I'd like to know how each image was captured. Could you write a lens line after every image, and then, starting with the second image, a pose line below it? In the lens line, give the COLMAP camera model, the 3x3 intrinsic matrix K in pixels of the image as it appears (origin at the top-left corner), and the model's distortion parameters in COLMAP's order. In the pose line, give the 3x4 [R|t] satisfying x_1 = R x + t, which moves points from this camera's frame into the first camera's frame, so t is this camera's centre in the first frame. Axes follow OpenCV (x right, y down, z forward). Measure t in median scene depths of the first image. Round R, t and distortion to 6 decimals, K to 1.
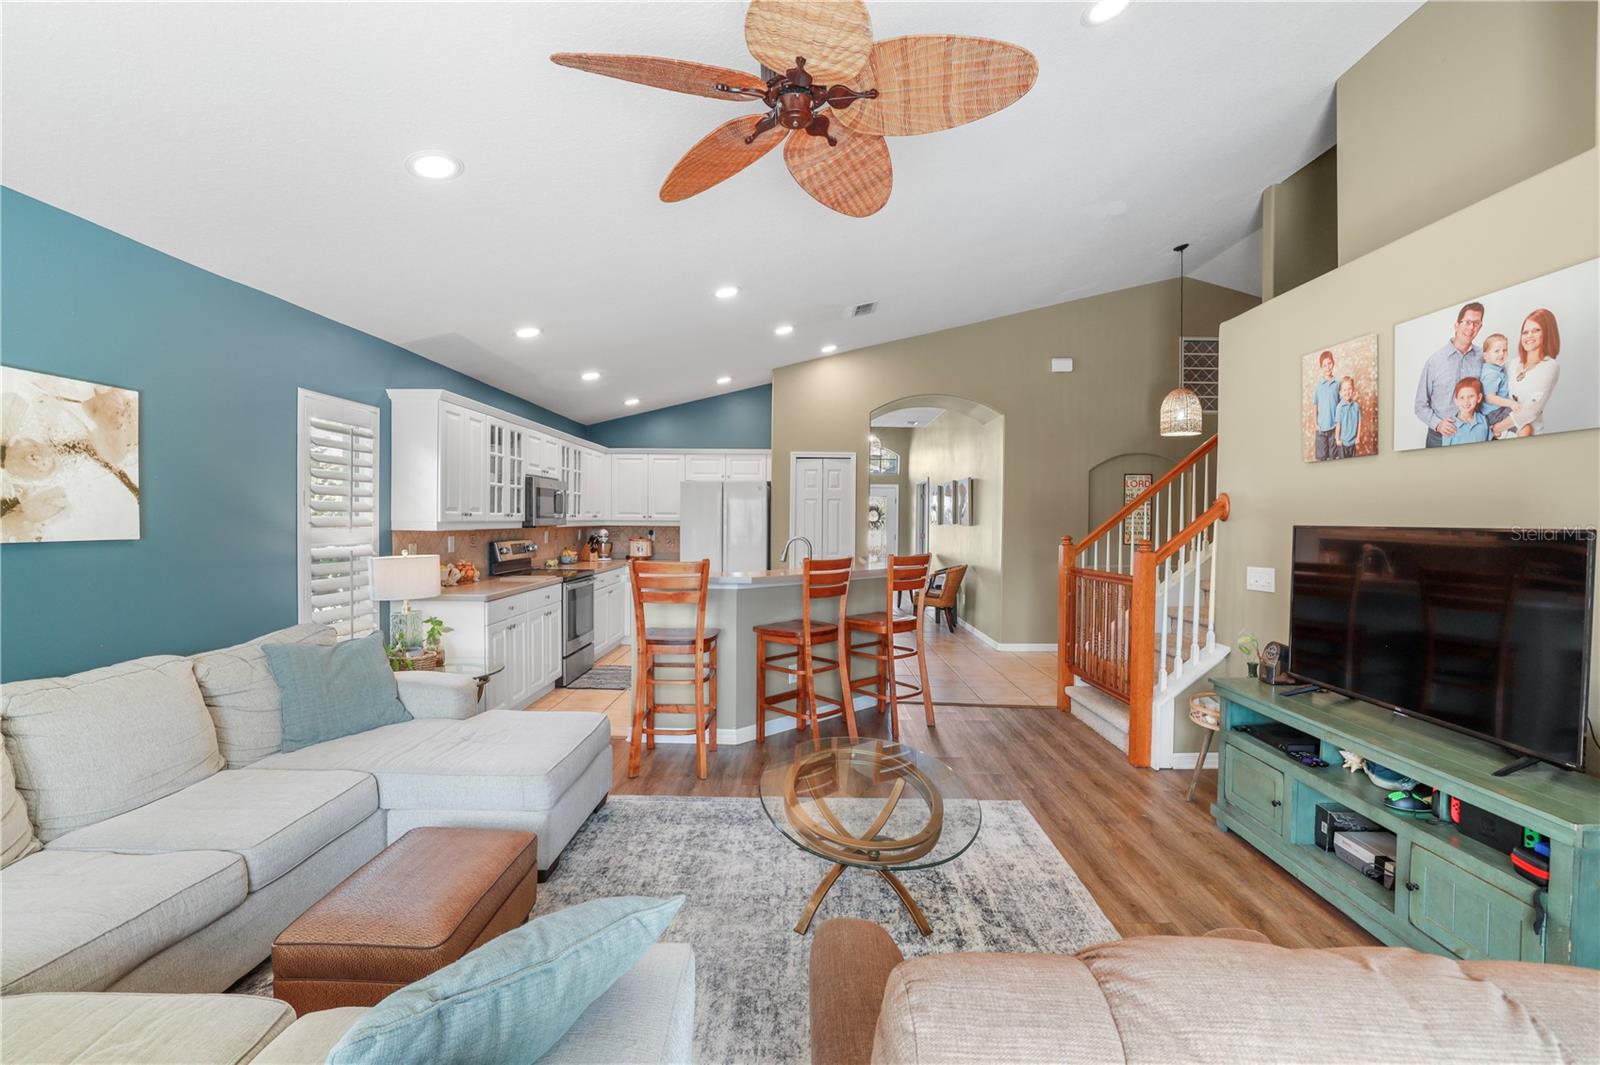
lens RADIAL K [[690.6, 0, 795.0], [0, 690.6, 528.6], [0, 0, 1]] dist [-0.046667, 0.016850]
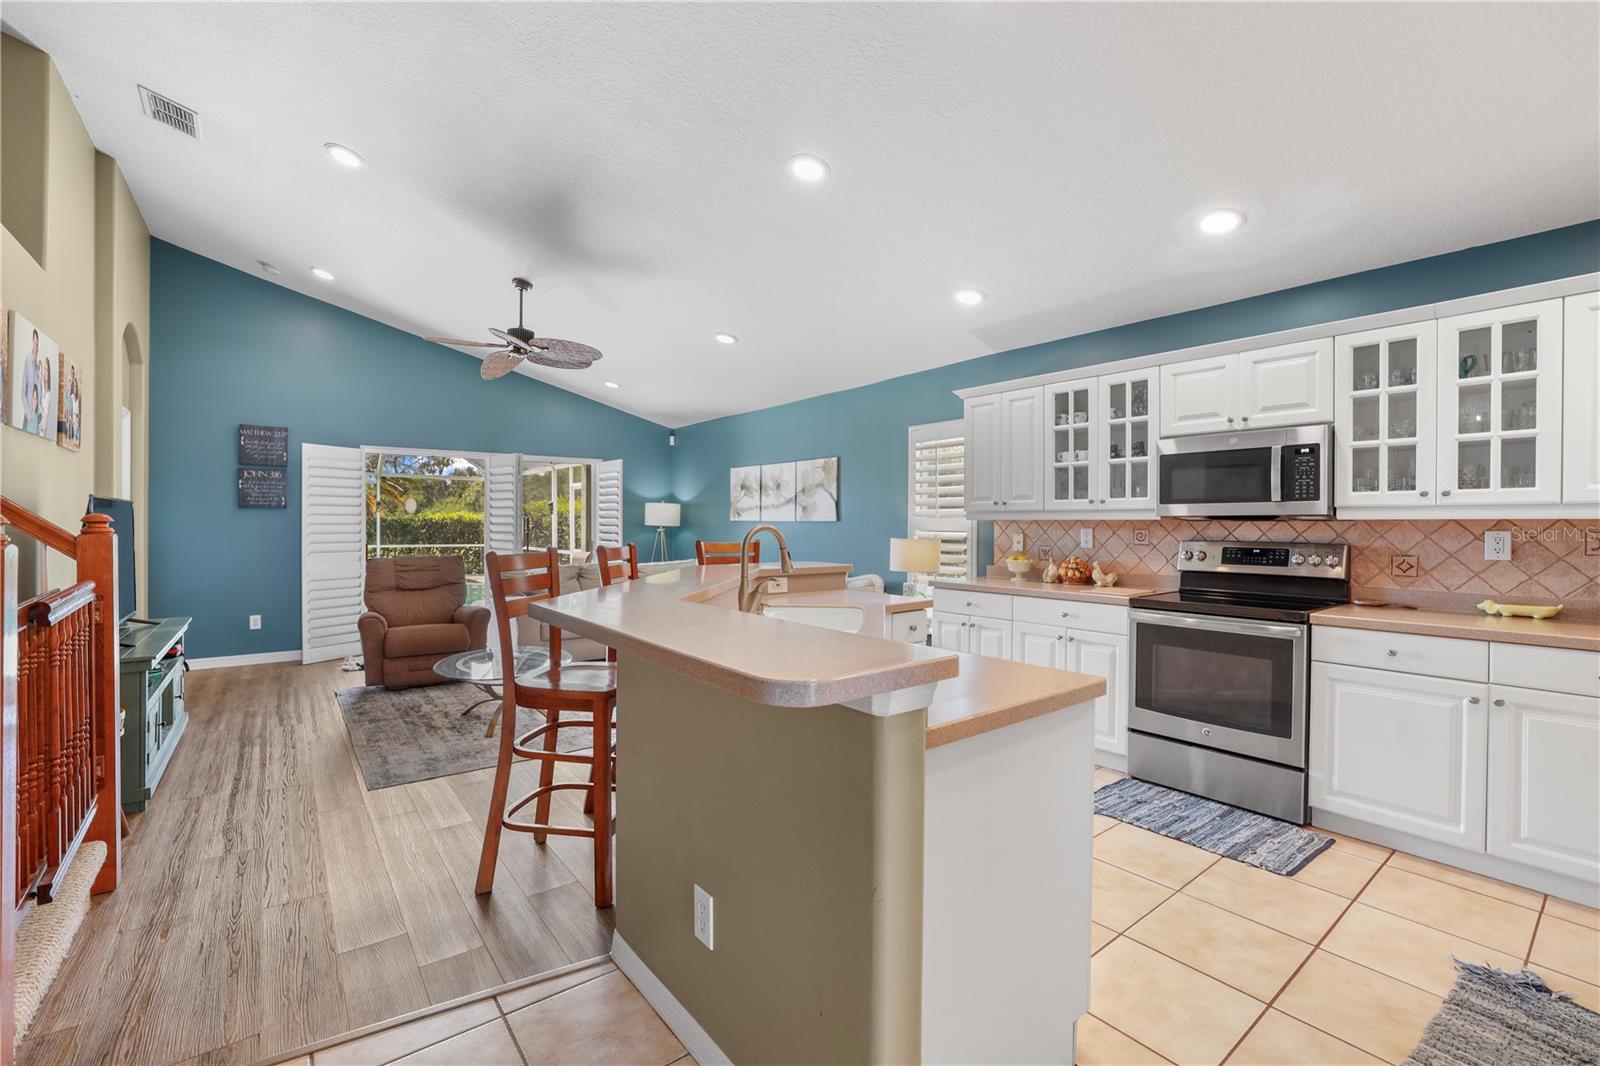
lens RADIAL K [[690.6, 0, 795.0], [0, 690.6, 529.1], [0, 0, 1]] dist [-0.046667, 0.016850]
pose [[-0.778486, -0.005602, -0.627637, 0.362789], [-0.018672, 0.999724, 0.014238, 0.006767], [0.627384, 0.022803, -0.778376, 1.641826]]
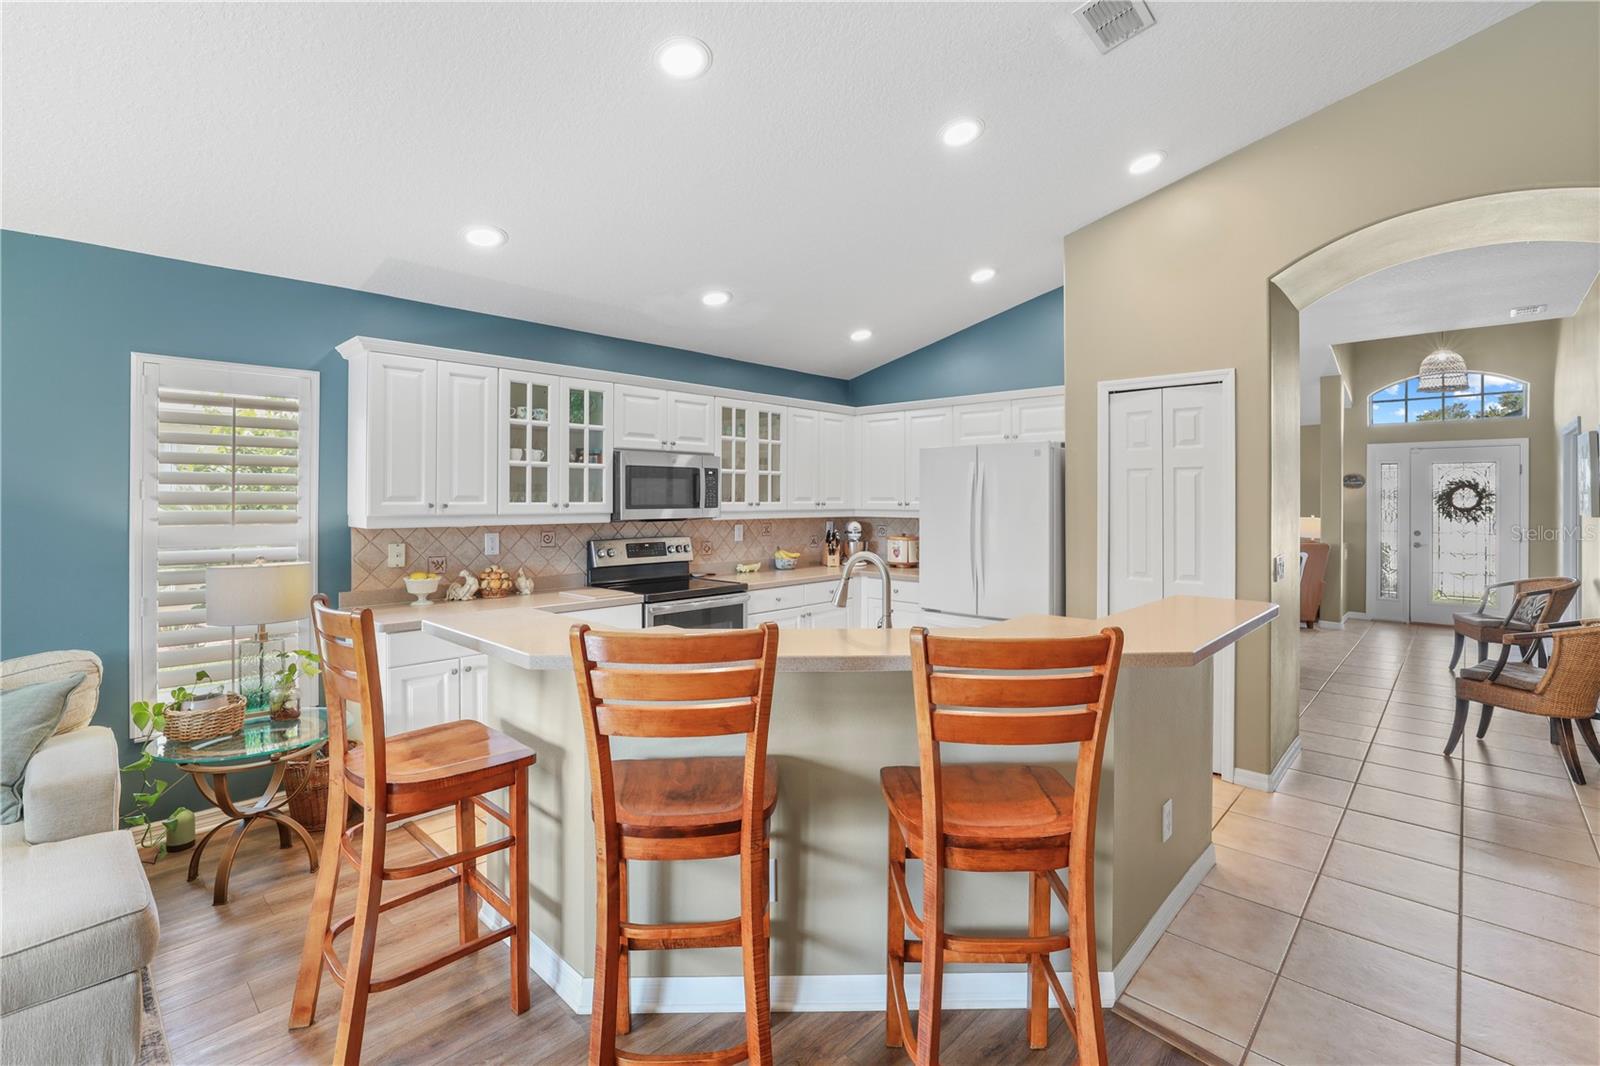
lens RADIAL K [[721.6, 0, 794.0], [0, 721.6, 505.5], [0, 0, 1]] dist [-0.050211, 0.019653]
pose [[0.734268, -0.002129, -0.678857, 0.329778], [-0.004540, 0.999957, -0.008045, -0.017484], [0.678845, 0.008989, 0.734227, 0.731264]]
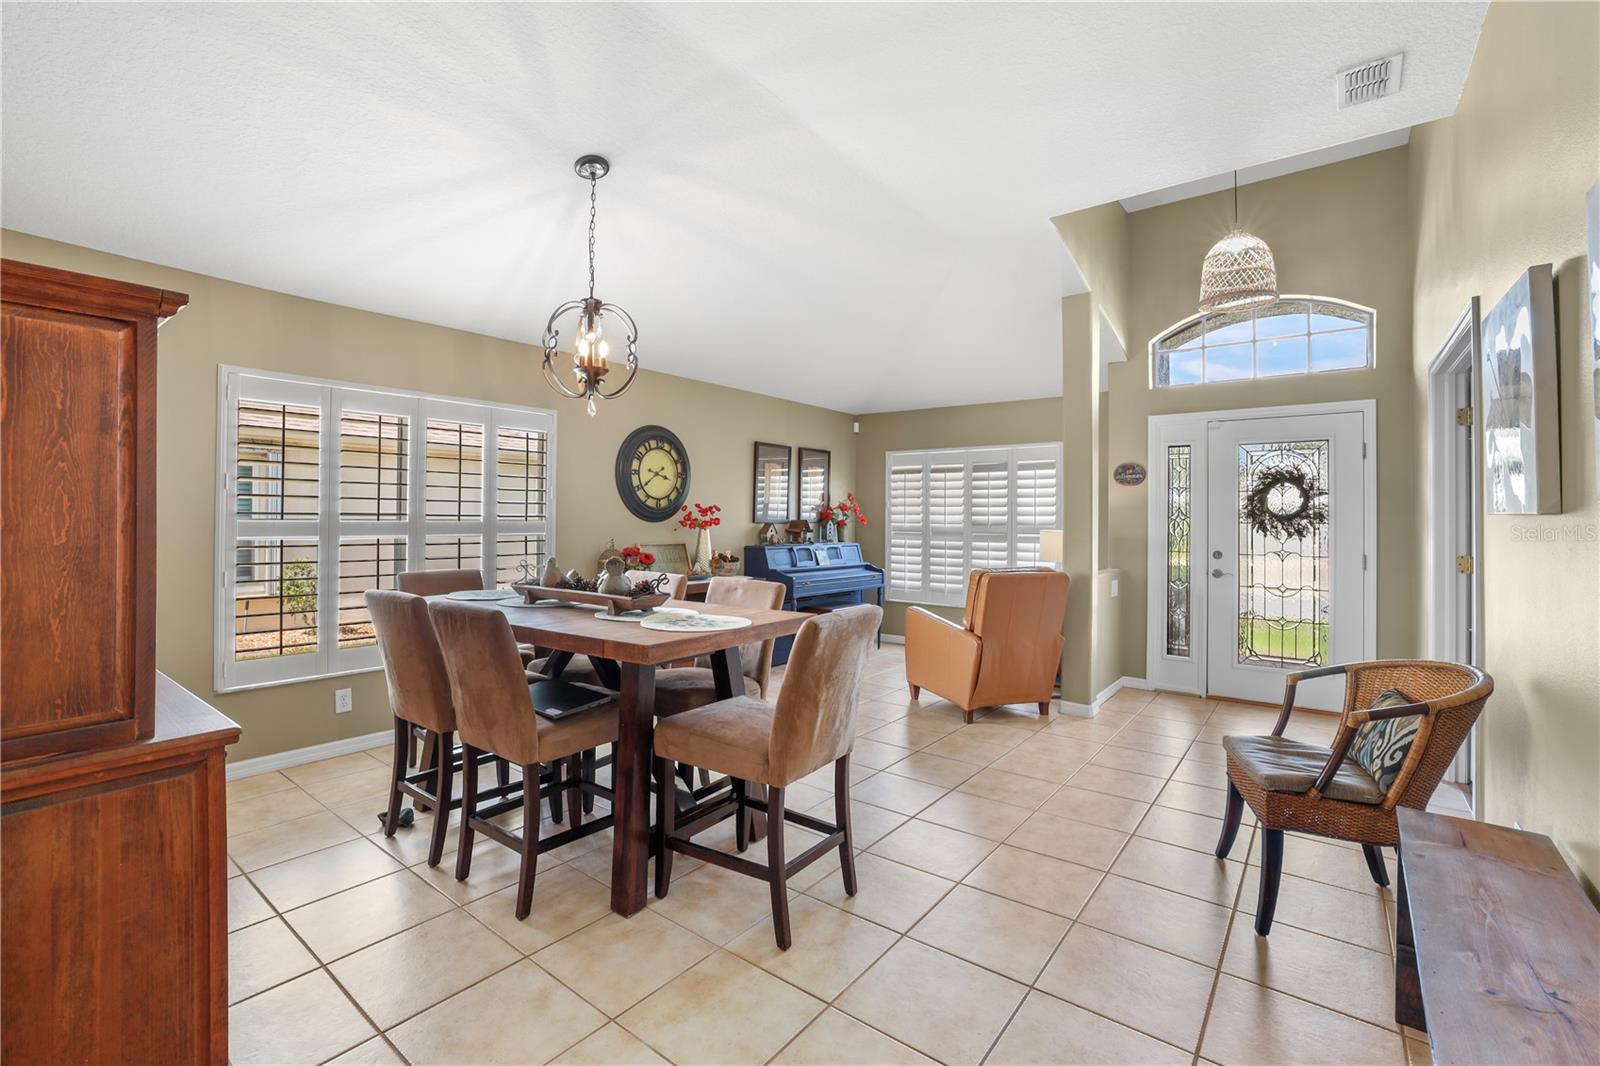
lens RADIAL K [[690.6, 0, 795.0], [0, 690.6, 529.1], [0, 0, 1]] dist [-0.046667, 0.016850]
pose [[0.797311, -0.000064, -0.603569, 0.406060], [-0.004209, 0.999975, -0.005667, 0.000231], [0.603554, 0.007058, 0.797291, 1.921583]]
